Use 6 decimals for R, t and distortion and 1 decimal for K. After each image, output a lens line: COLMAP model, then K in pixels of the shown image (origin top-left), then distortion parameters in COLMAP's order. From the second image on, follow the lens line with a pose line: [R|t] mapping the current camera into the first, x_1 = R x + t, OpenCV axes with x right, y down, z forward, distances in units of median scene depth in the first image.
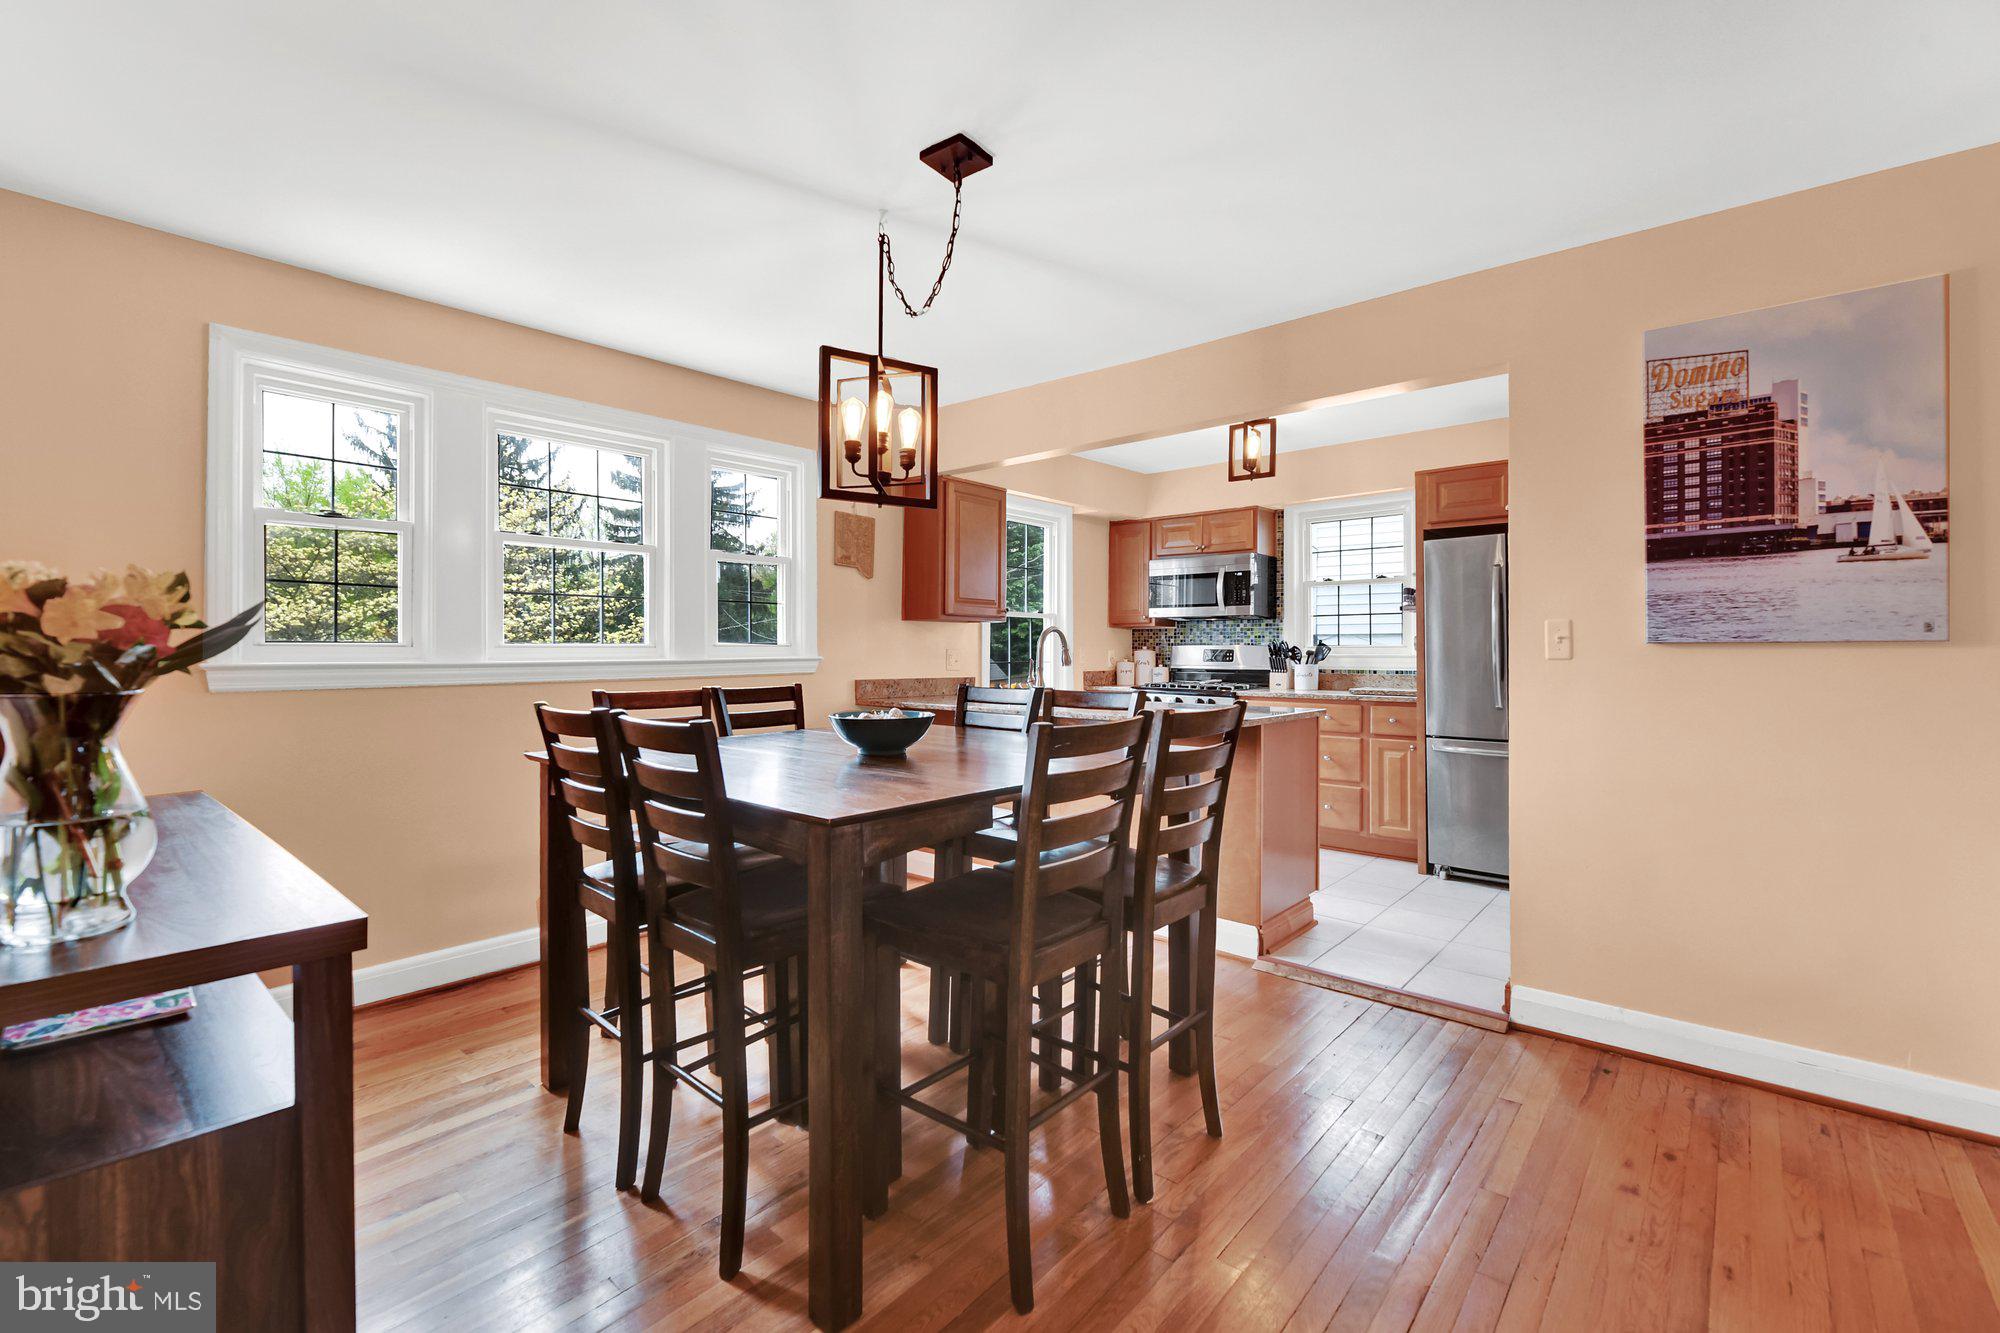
lens RADIAL K [[862.9, 0, 999.4], [0, 862.9, 664.4], [0, 0, 1]] dist [-0.003446, -0.001629]
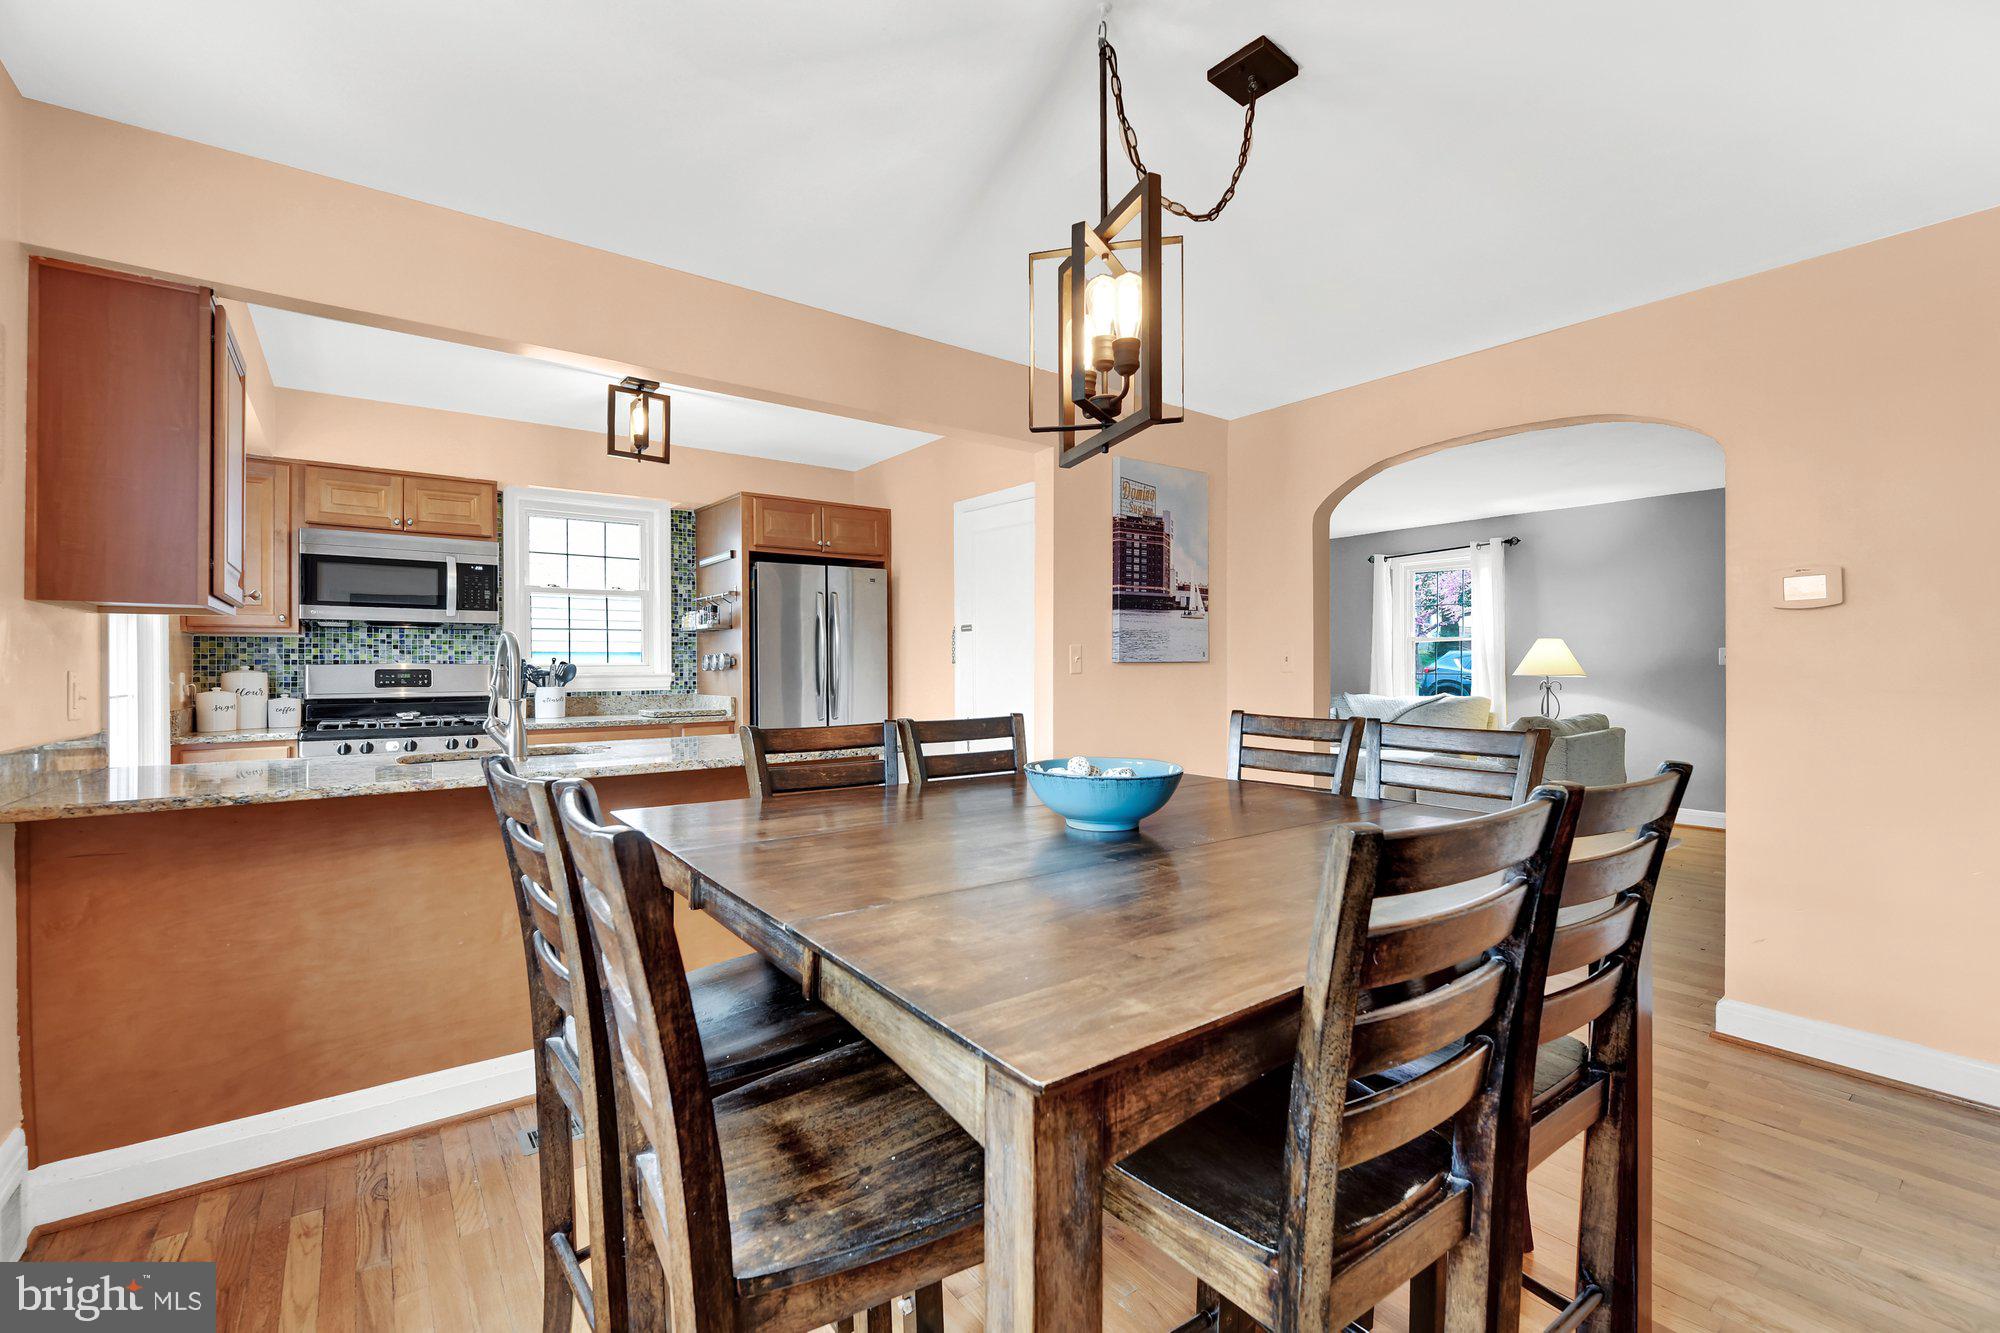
lens RADIAL K [[862.9, 0, 996.9], [0, 862.9, 666.1], [0, 0, 1]] dist [-0.003446, -0.001629]
pose [[0.203385, -0.004934, 0.979086, -0.378601], [0.021471, 0.999769, 0.000578, -0.011850], [-0.978863, 0.020905, 0.203444, 0.439919]]
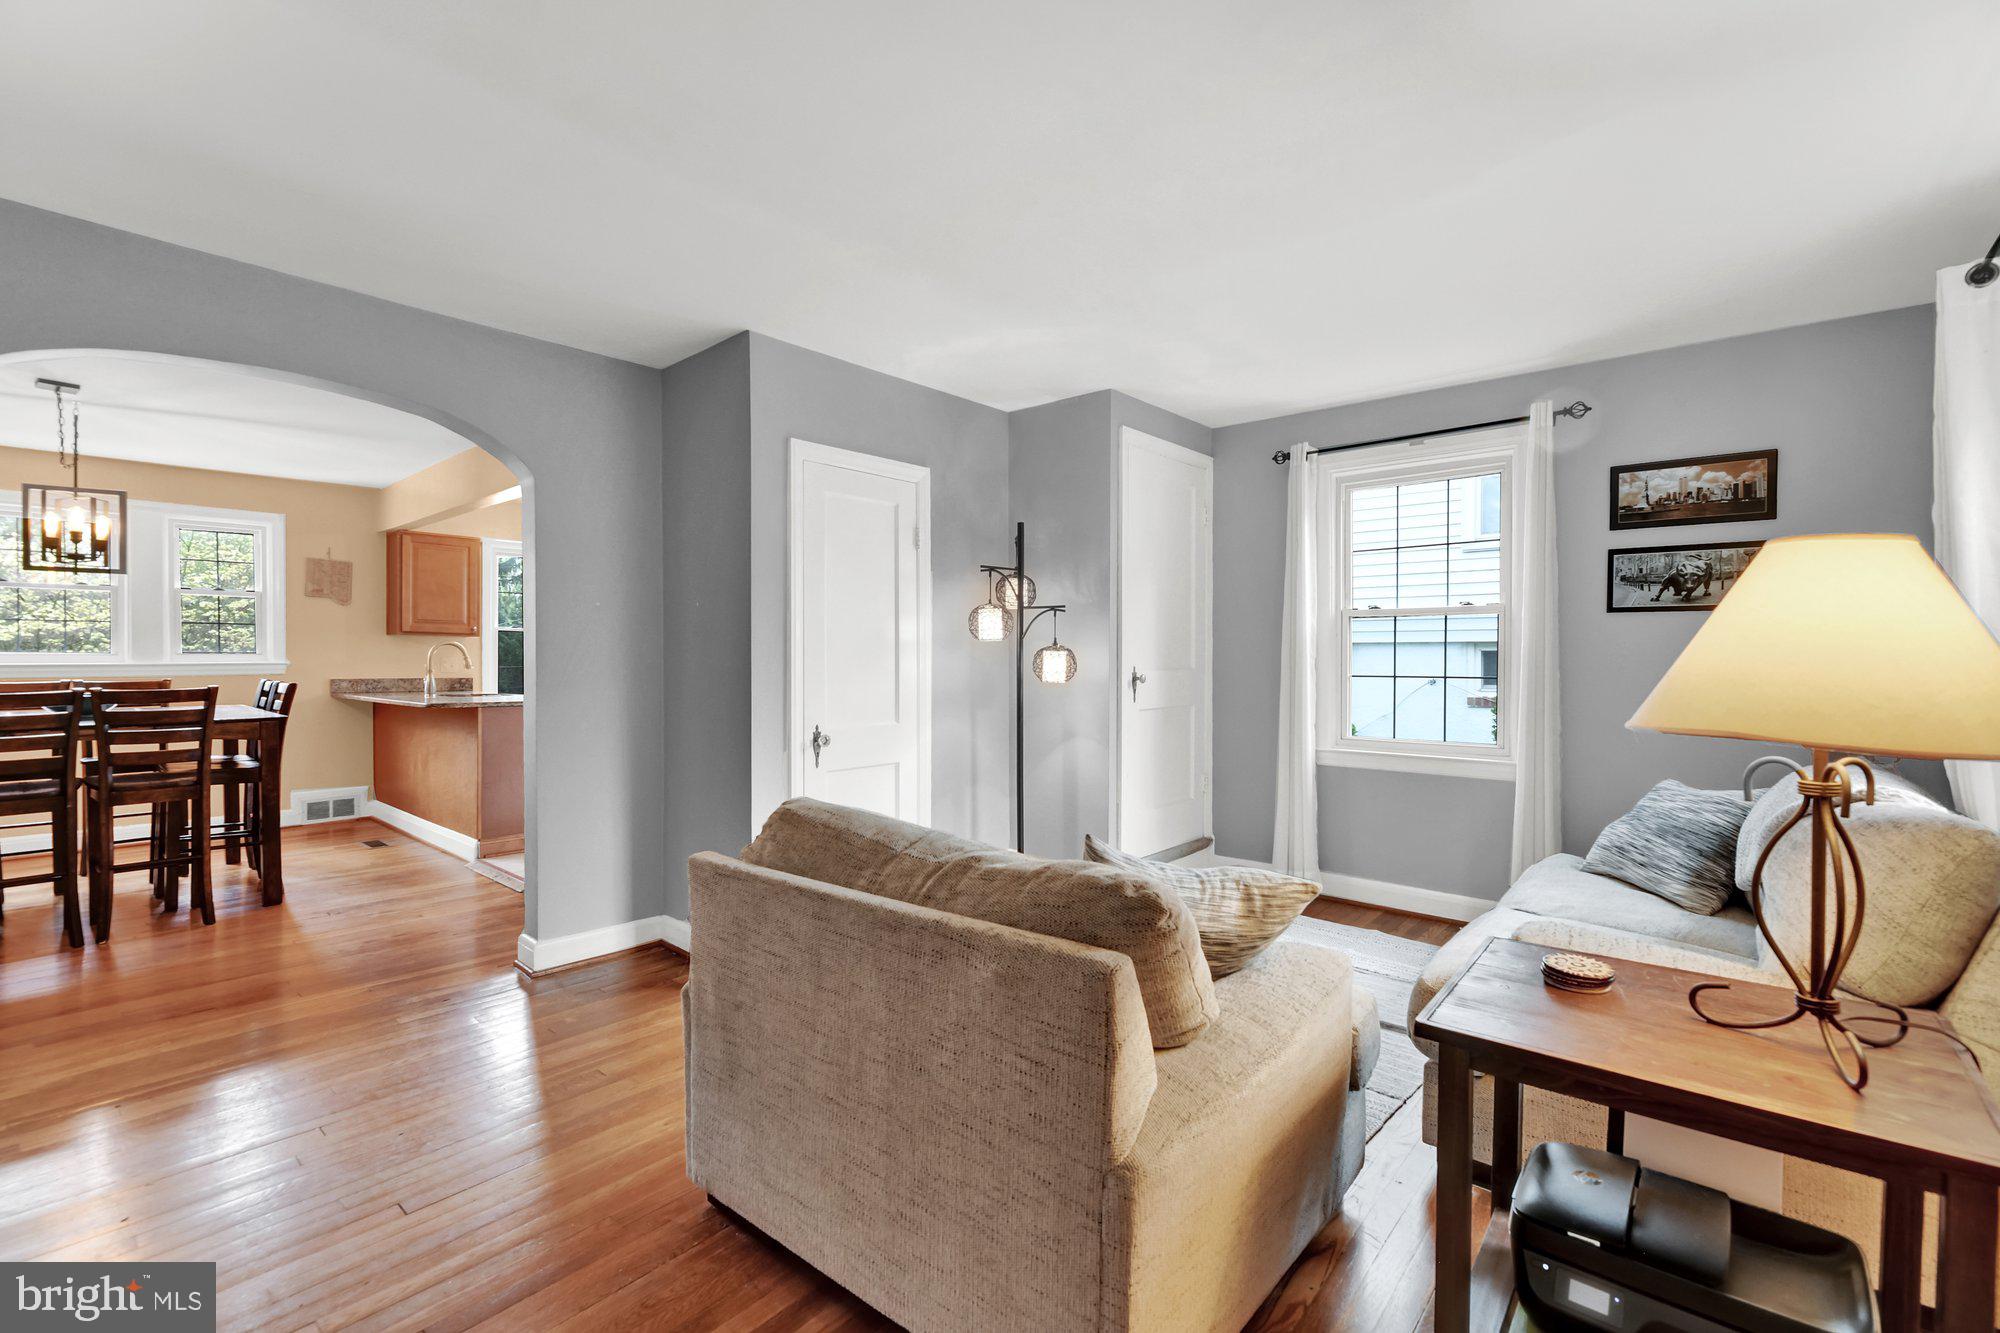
lens RADIAL K [[862.9, 0, 976.0], [0, 862.9, 674.2], [0, 0, 1]] dist [-0.003446, -0.001629]
pose [[0.999957, 0.004770, -0.008014, 0.744569], [-0.004784, 0.999987, -0.001745, 0.006682], [0.008005, 0.001783, 0.999966, -0.316145]]
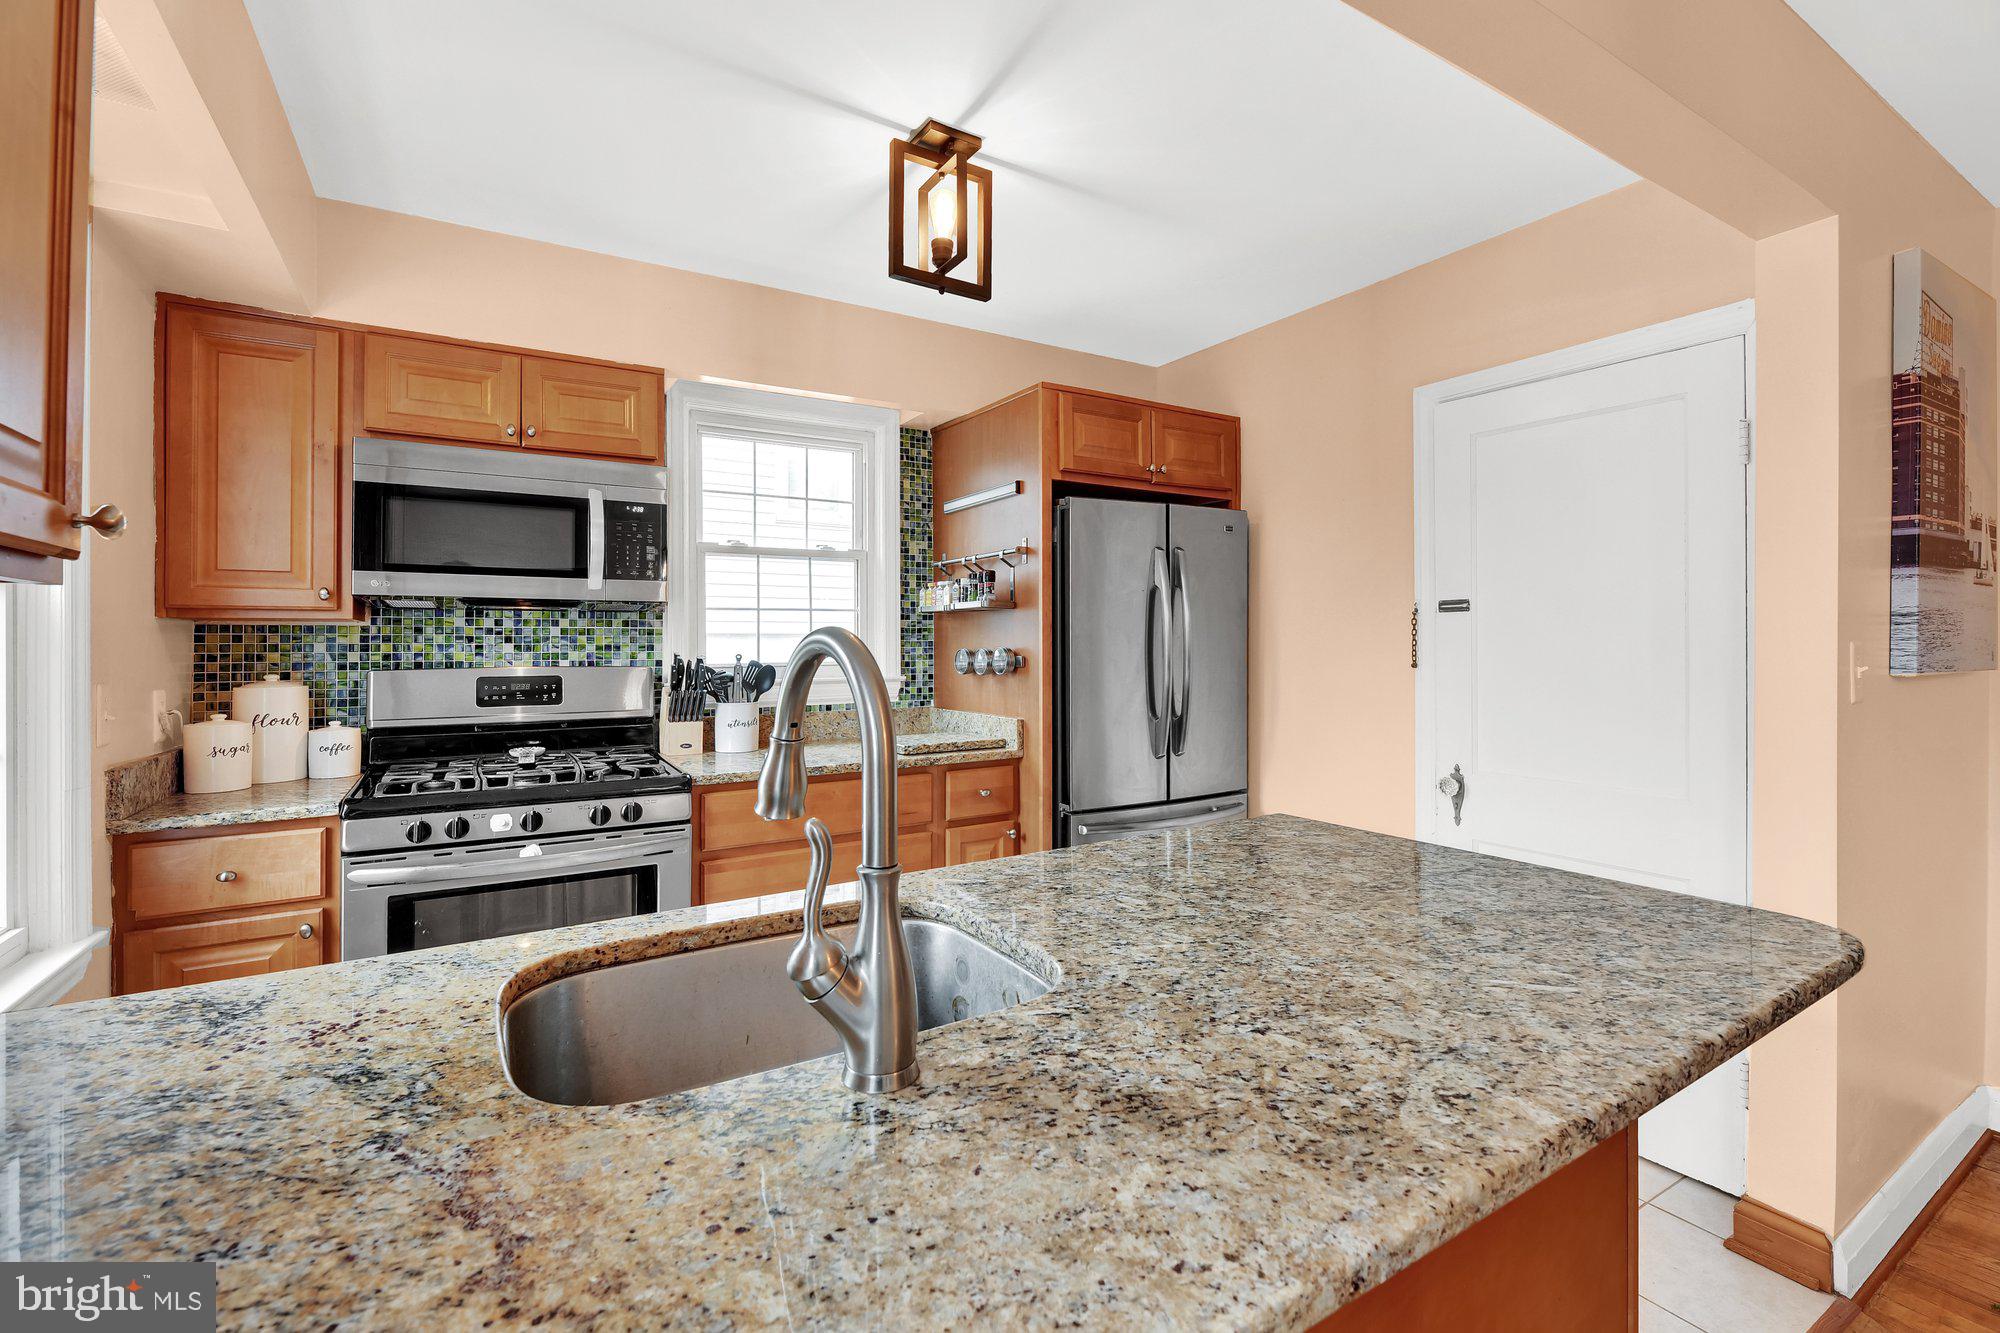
lens RADIAL K [[862.9, 0, 973.3], [0, 862.9, 636.5], [0, 0, 1]] dist [-0.003446, -0.001629]
pose [[0.317456, 0.000780, 0.948273, -0.093770], [0.020420, 0.999762, -0.007659, -0.033965], [-0.948053, 0.021795, 0.317365, 0.738567]]
